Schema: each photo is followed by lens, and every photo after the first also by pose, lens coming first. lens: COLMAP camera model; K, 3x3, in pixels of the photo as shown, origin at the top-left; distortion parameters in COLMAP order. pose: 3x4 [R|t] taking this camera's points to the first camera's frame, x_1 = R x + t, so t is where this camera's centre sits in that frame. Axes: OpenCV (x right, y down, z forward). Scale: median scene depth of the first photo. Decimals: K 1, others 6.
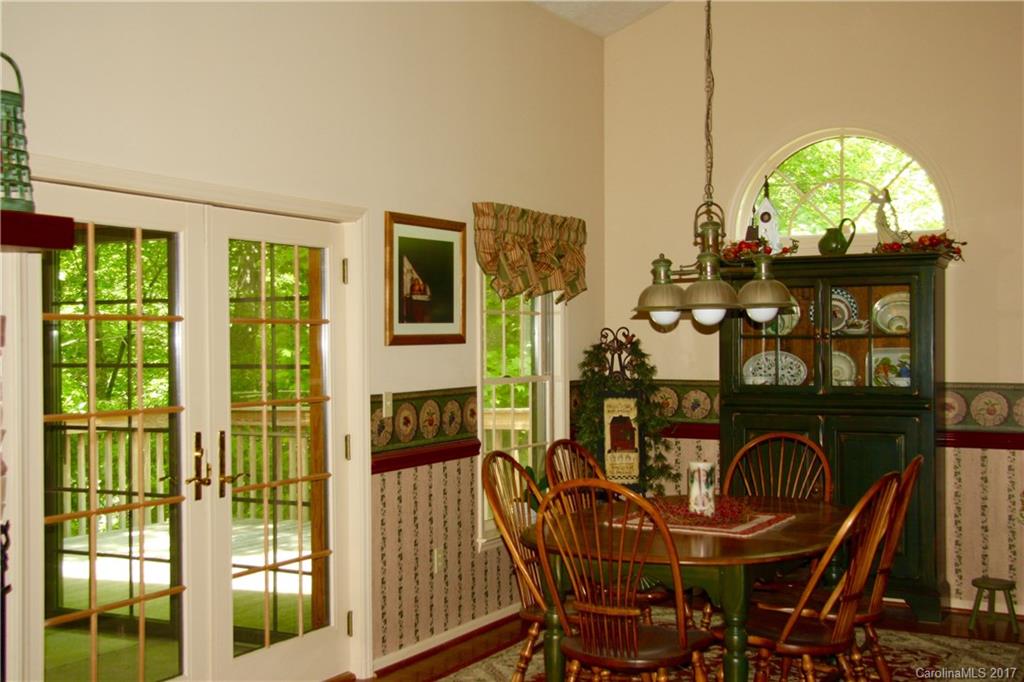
lens RADIAL K [[1302.6, 0, 512.1], [0, 1302.6, 345.5], [0, 0, 1]] dist [0.027795, 0.000000]
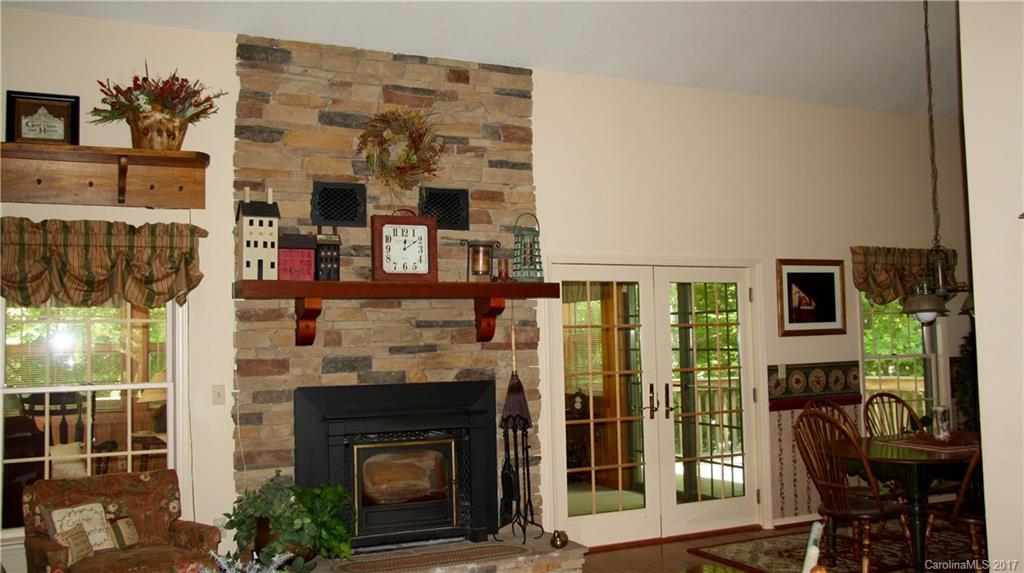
lens RADIAL K [[1000.7, 0, 512.9], [0, 1000.7, 283.6], [0, 0, 1]] dist [-0.009194, 0.000000]
pose [[0.808975, -0.046623, -0.585991, 0.386310], [0.017393, 0.998312, -0.055416, -0.002792], [0.587586, 0.034638, 0.808420, -0.269756]]
